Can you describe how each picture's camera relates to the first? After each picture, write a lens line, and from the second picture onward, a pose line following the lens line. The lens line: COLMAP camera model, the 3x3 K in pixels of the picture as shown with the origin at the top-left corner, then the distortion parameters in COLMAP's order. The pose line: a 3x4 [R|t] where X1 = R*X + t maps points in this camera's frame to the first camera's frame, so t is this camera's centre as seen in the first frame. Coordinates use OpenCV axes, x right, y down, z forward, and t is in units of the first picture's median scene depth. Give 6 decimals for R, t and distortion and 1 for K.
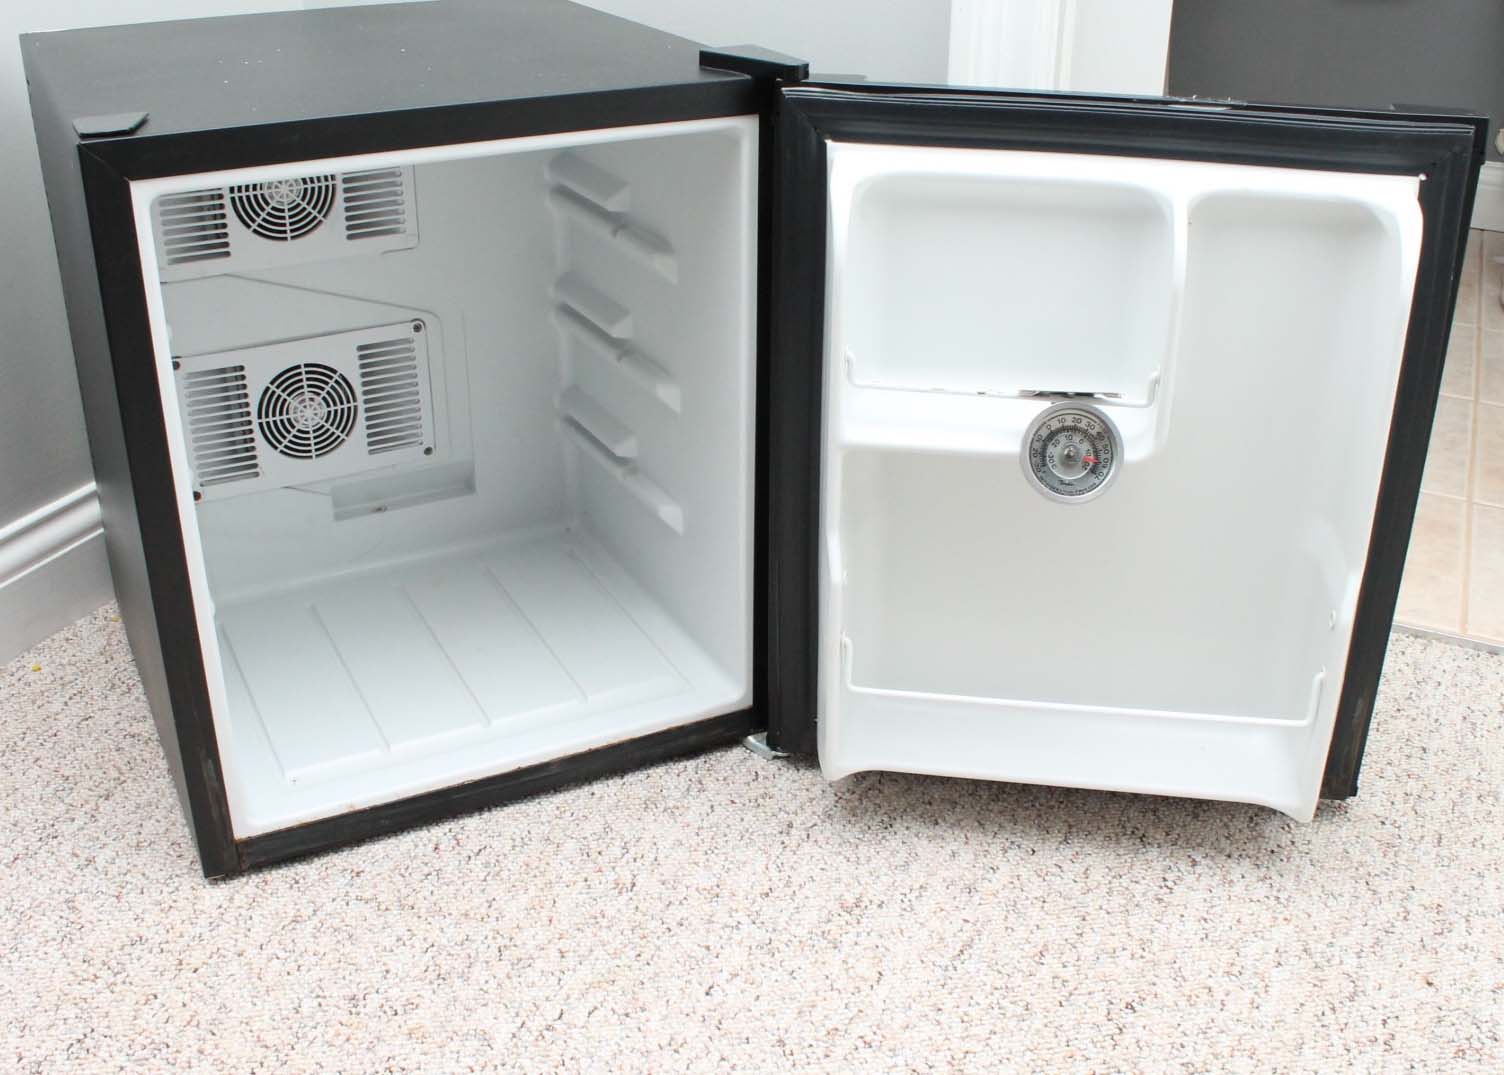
lens RADIAL K [[1651.6, 0, 752.0], [0, 1651.6, 537.5], [0, 0, 1]] dist [-0.045668, 0.045152]
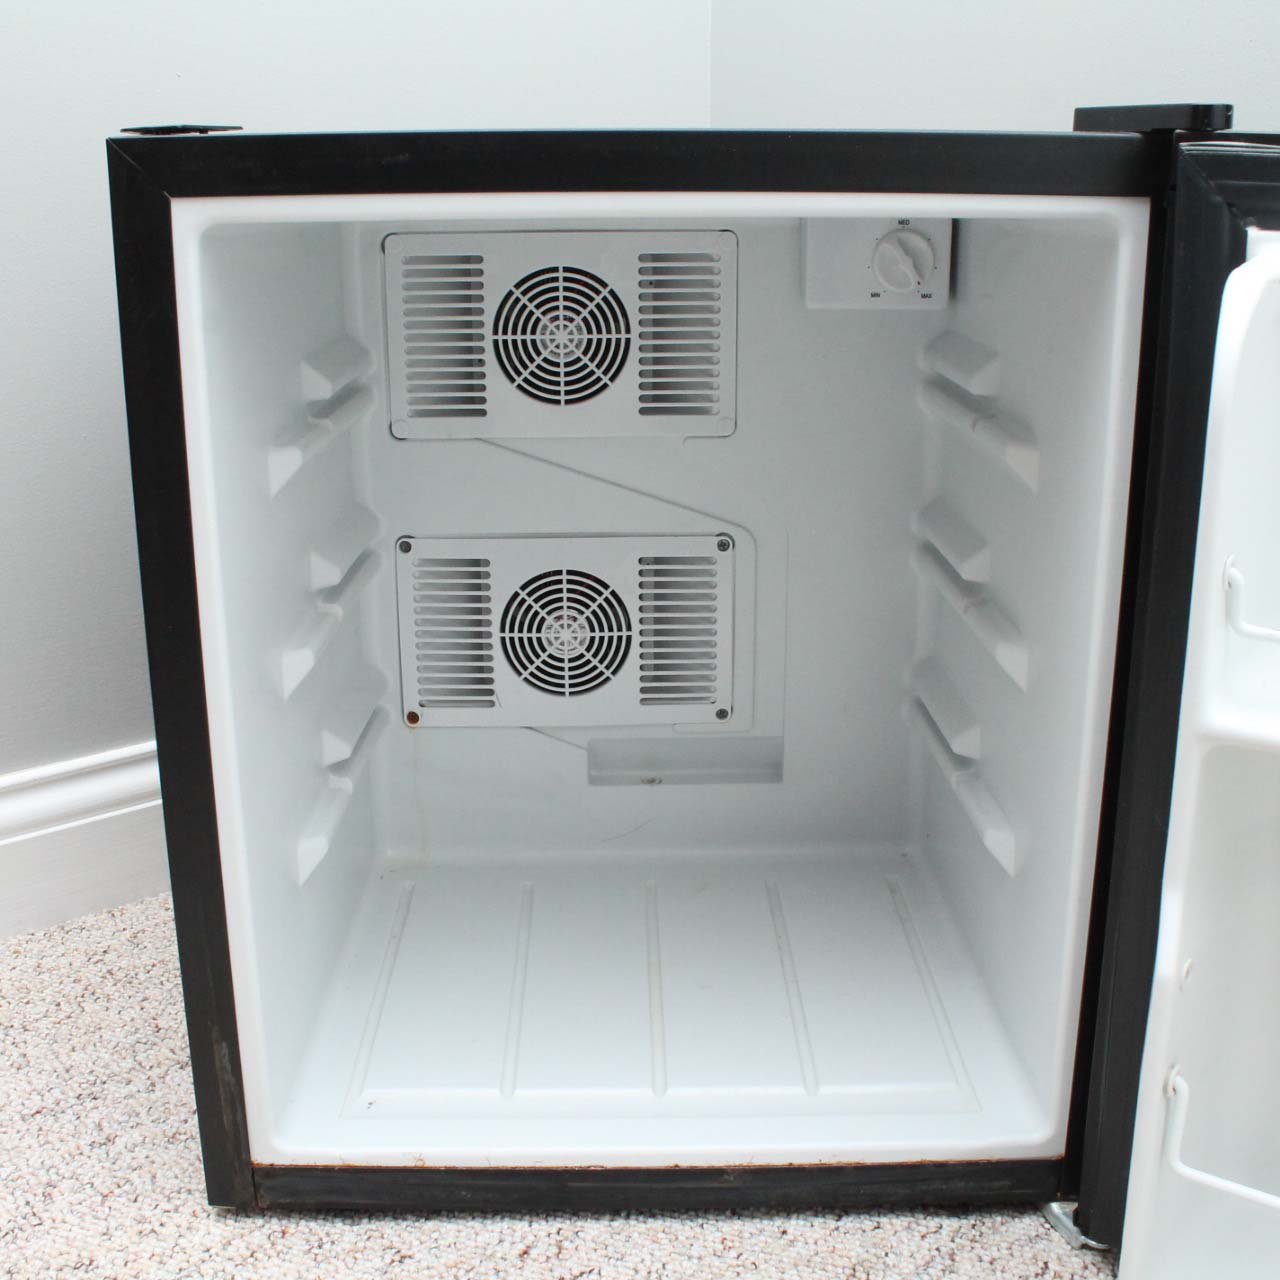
lens RADIAL K [[1649.7, 0, 640.0], [0, 1649.7, 640.0], [0, 0, 1]] dist [-0.185813, 0.236701]
pose [[0.901283, 0.123293, -0.415316, 0.082984], [-0.187814, 0.975077, -0.118111, 0.011110], [0.390403, 0.184454, 0.901977, 0.327200]]
